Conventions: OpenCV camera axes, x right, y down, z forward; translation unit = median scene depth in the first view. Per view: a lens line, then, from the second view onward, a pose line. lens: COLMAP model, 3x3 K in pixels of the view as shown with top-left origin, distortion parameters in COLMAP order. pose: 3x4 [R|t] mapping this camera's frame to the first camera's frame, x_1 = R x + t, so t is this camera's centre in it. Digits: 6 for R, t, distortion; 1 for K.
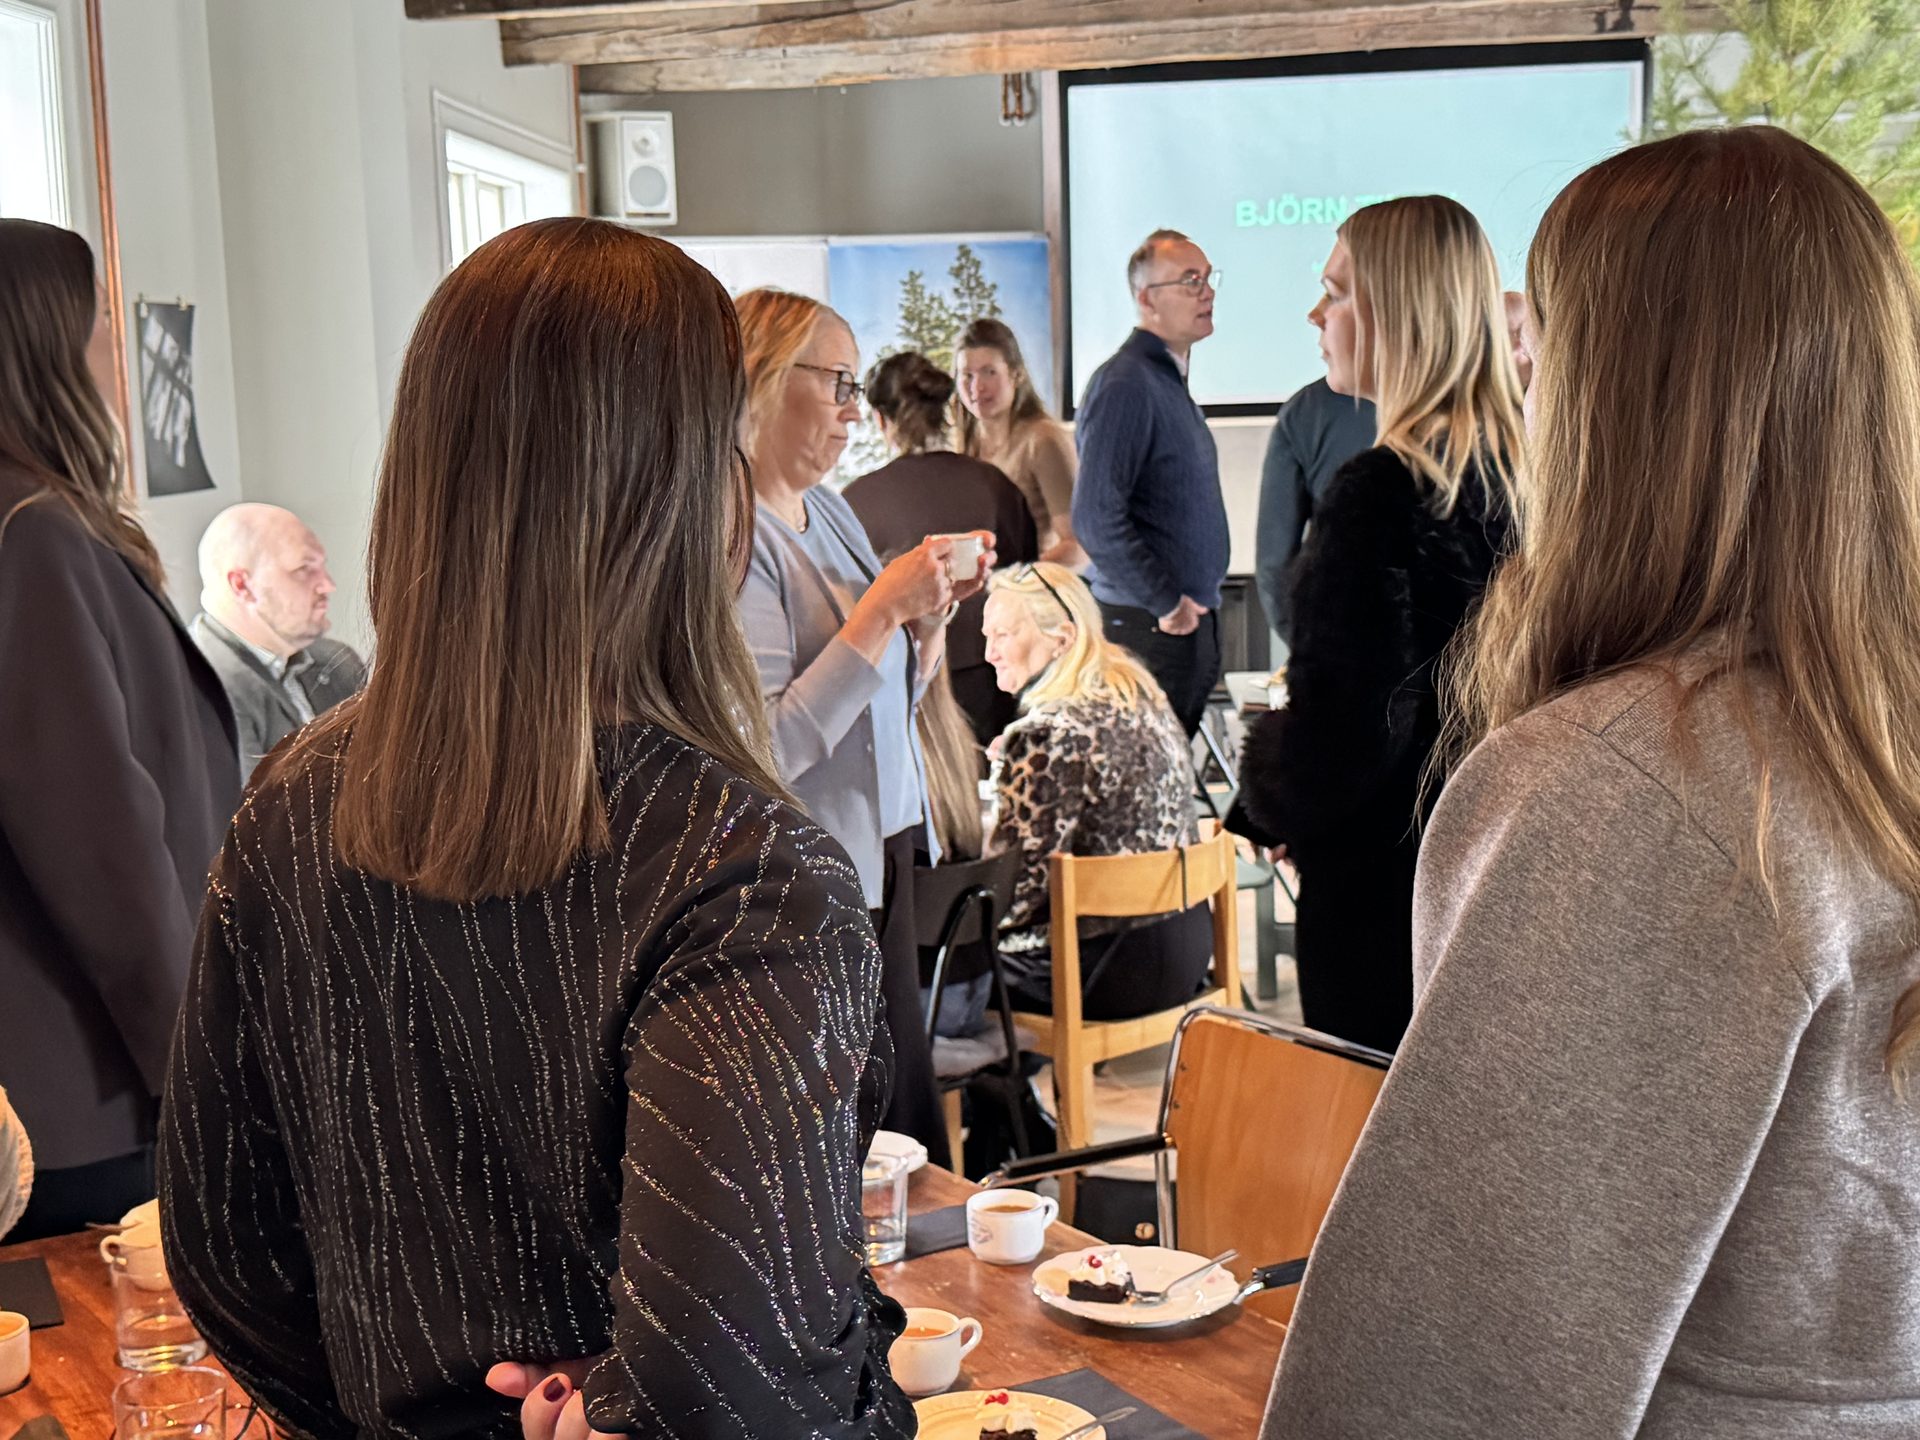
lens RADIAL K [[2662.4, 0, 928.7], [0, 2662.4, 761.8], [0, 0, 1]] dist [0.129110, 0.000000]
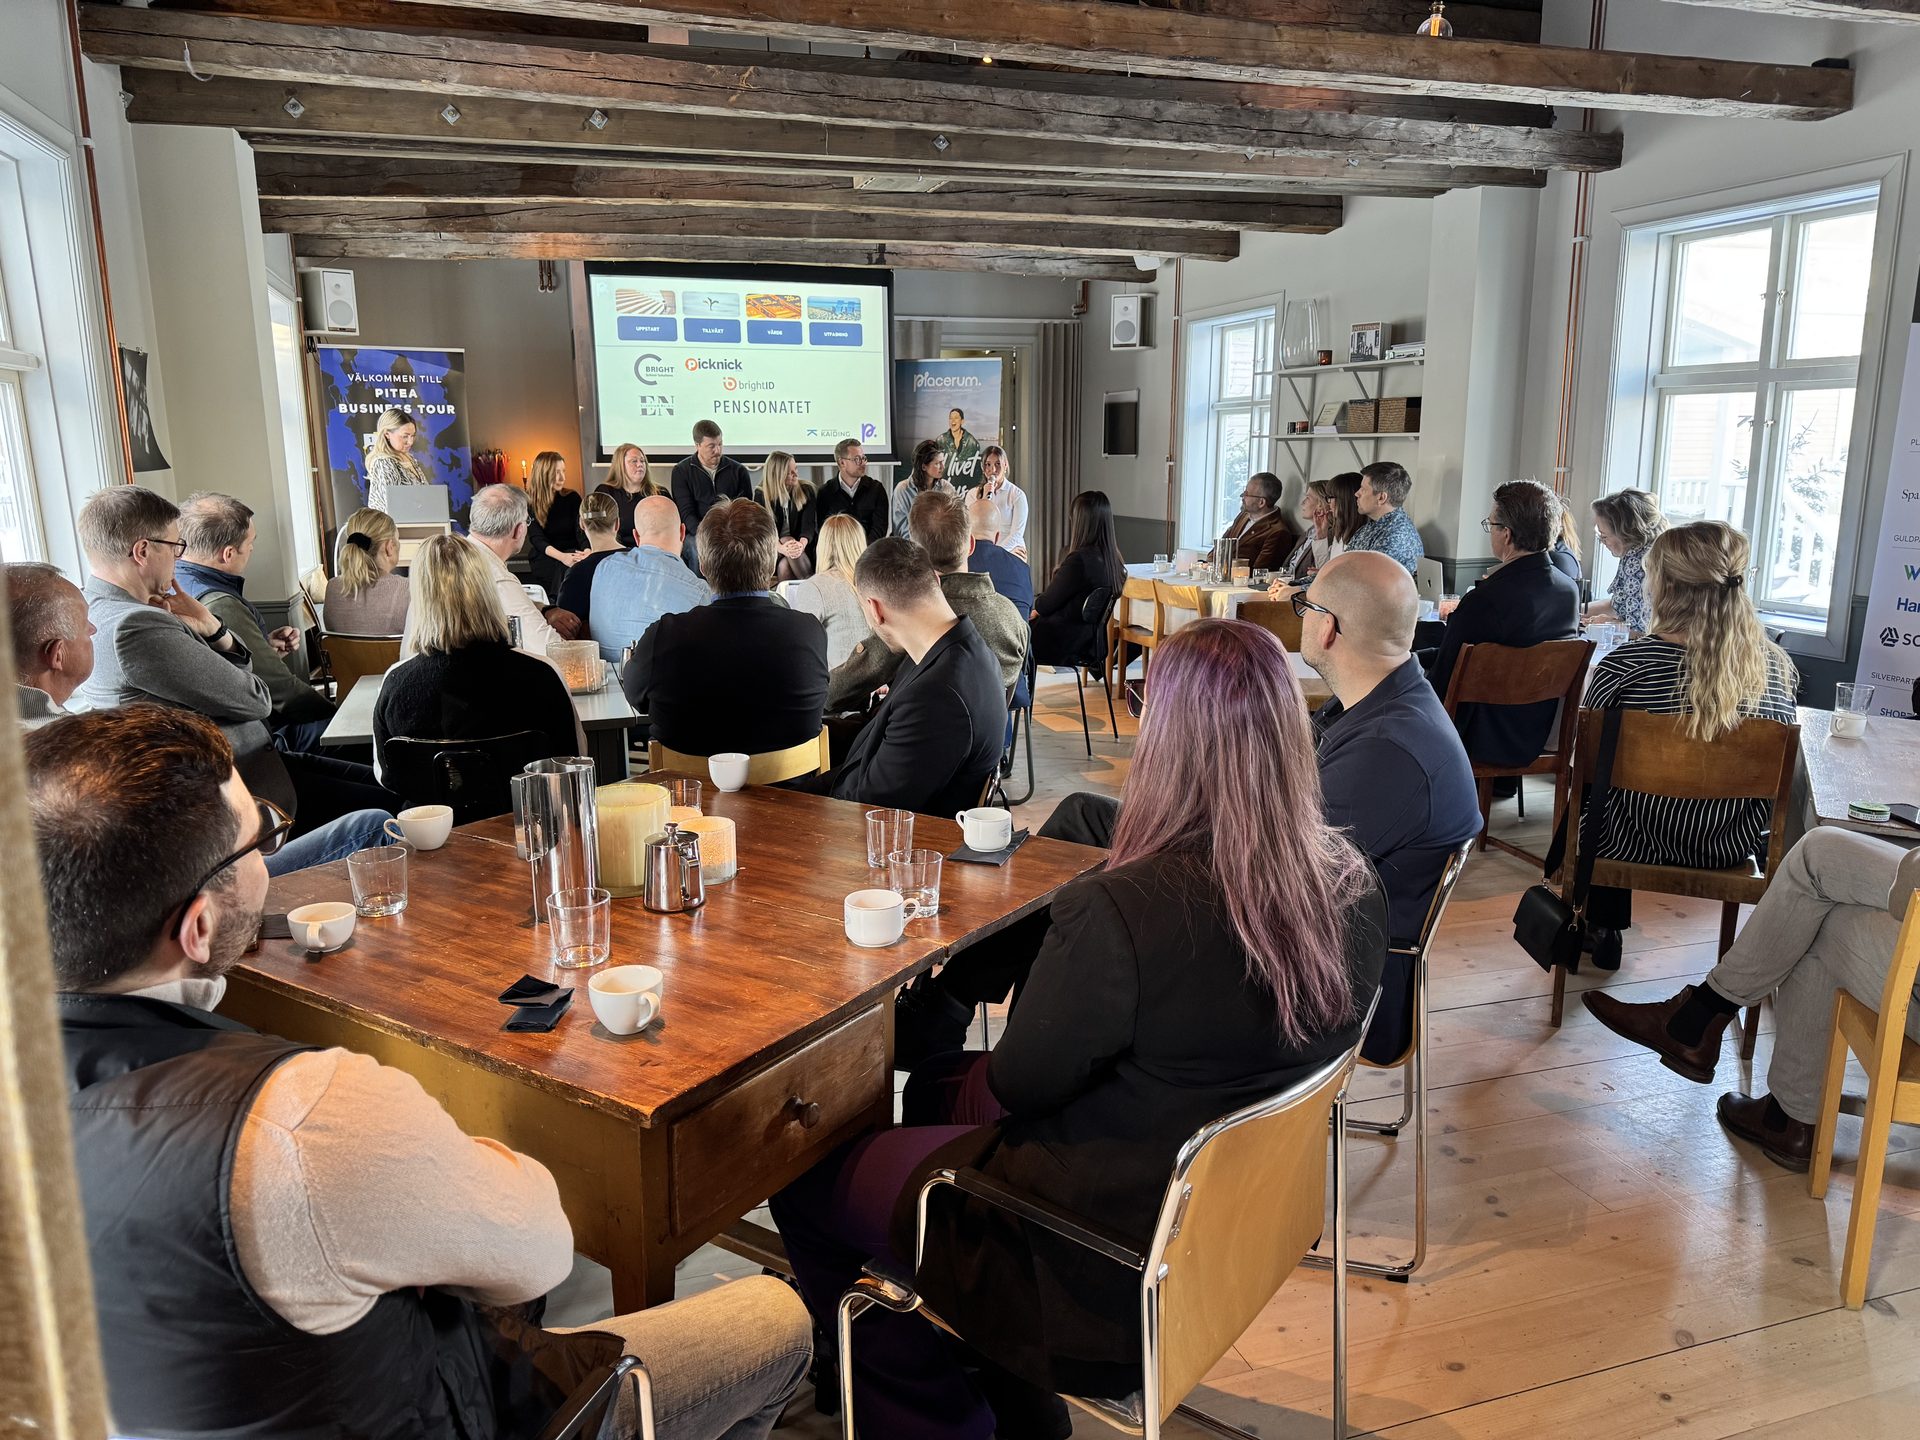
lens RADIAL K [[1379.3, 0, 956.5], [0, 1379.3, 736.7], [0, 0, 1]] dist [0.032988, -0.039748]
pose [[0.926759, -0.056870, 0.371326, -0.087548], [0.036994, 0.997486, 0.060437, 0.015536], [-0.373830, -0.042274, 0.926533, 0.027917]]
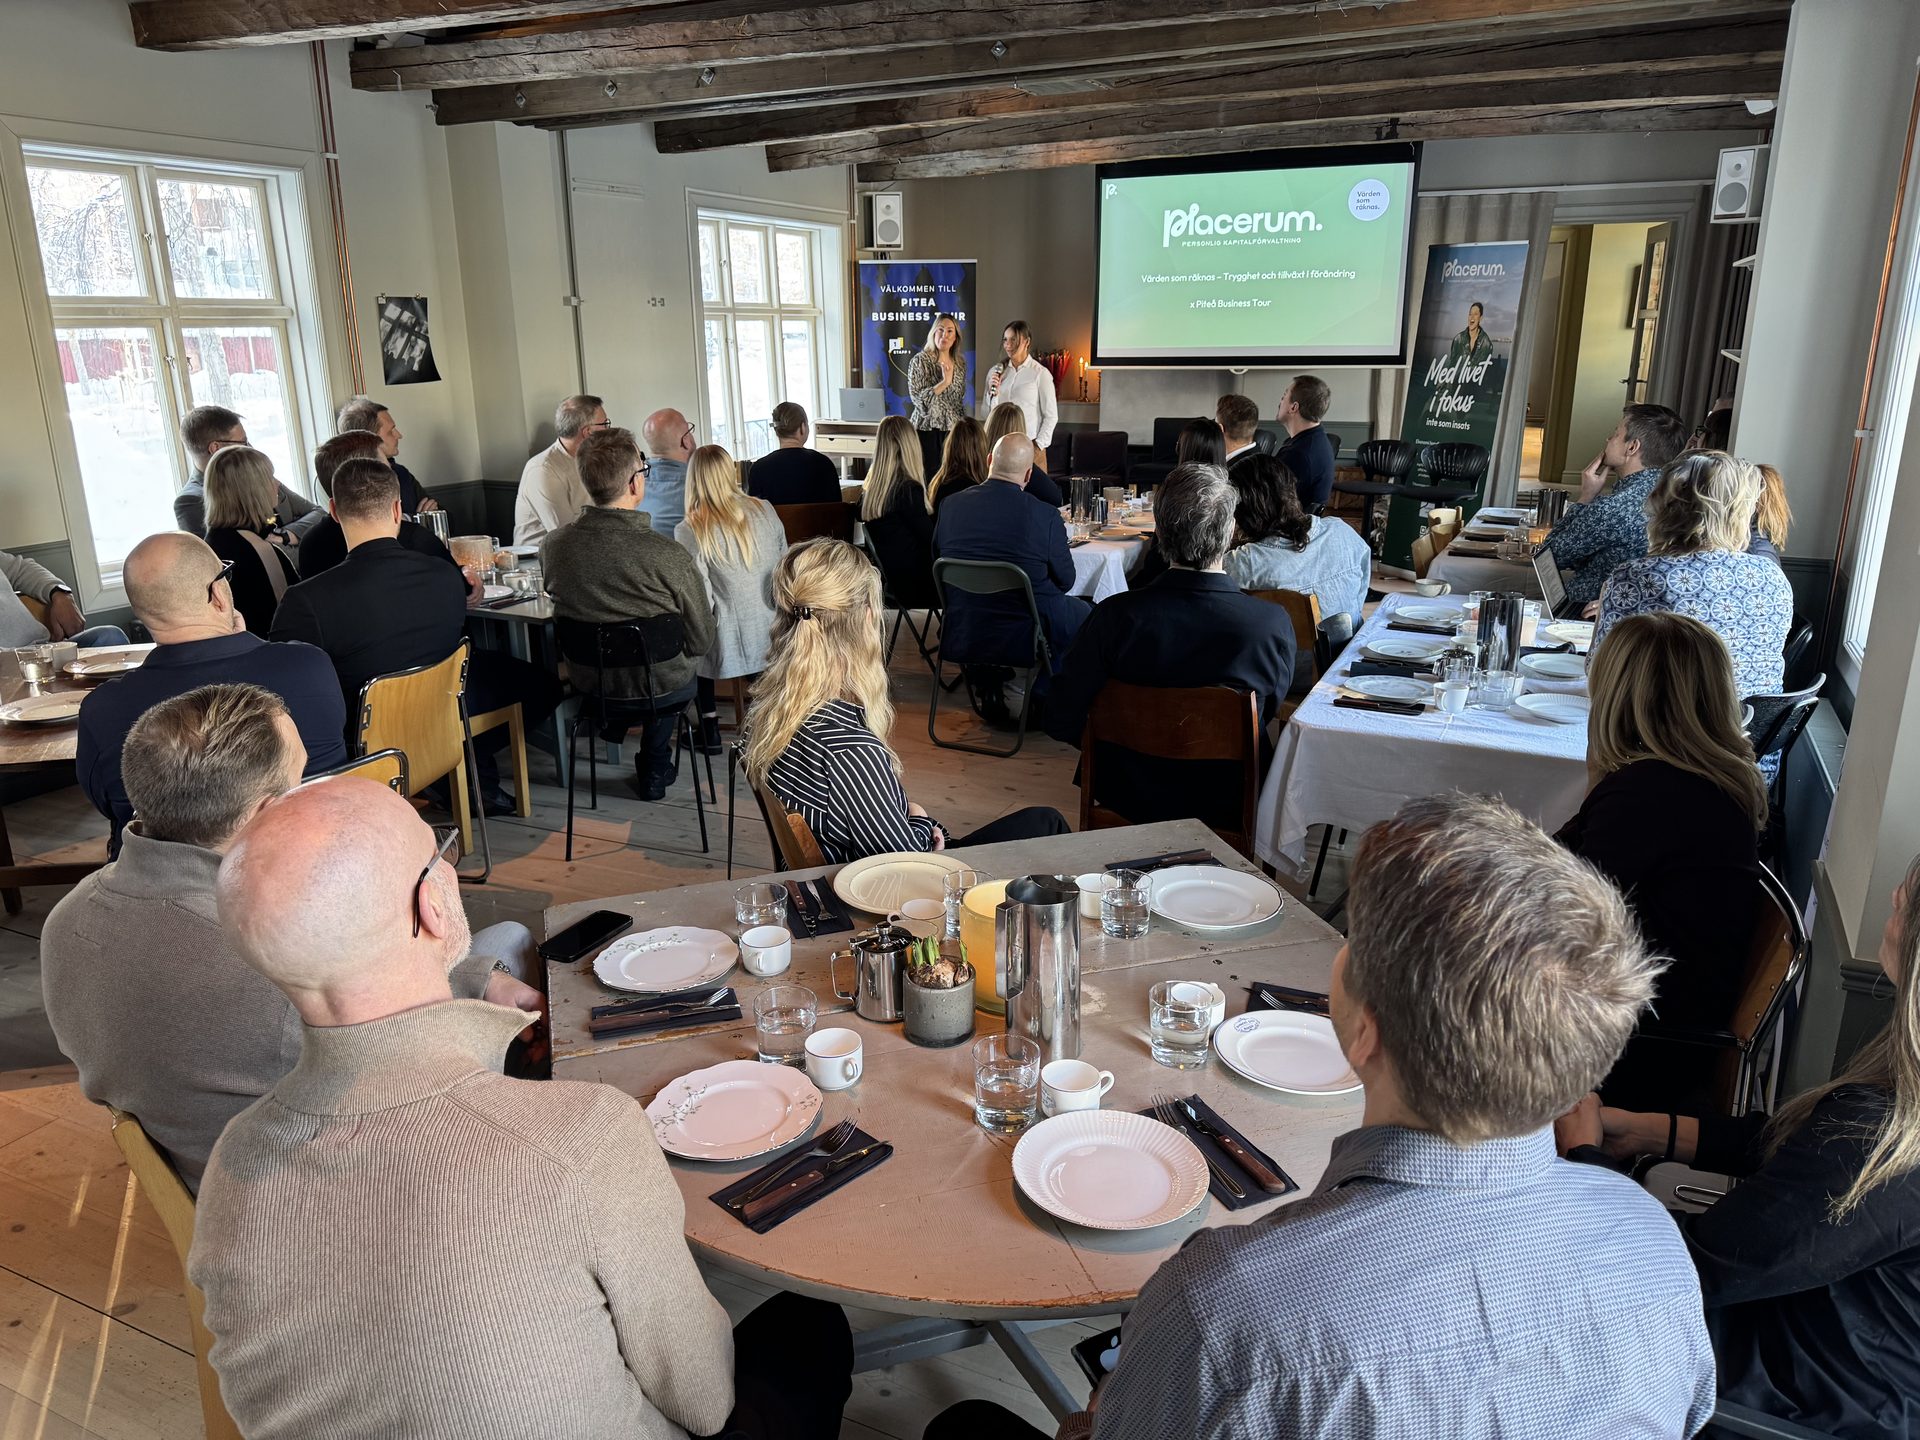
lens RADIAL K [[1379.3, 0, 950.3], [0, 1379.3, 740.9], [0, 0, 1]] dist [0.032988, -0.039748]
pose [[0.931411, 0.123540, -0.342362, 0.345267], [-0.069733, 0.983778, 0.165282, -0.016398], [0.357228, -0.130072, 0.924916, 0.023009]]
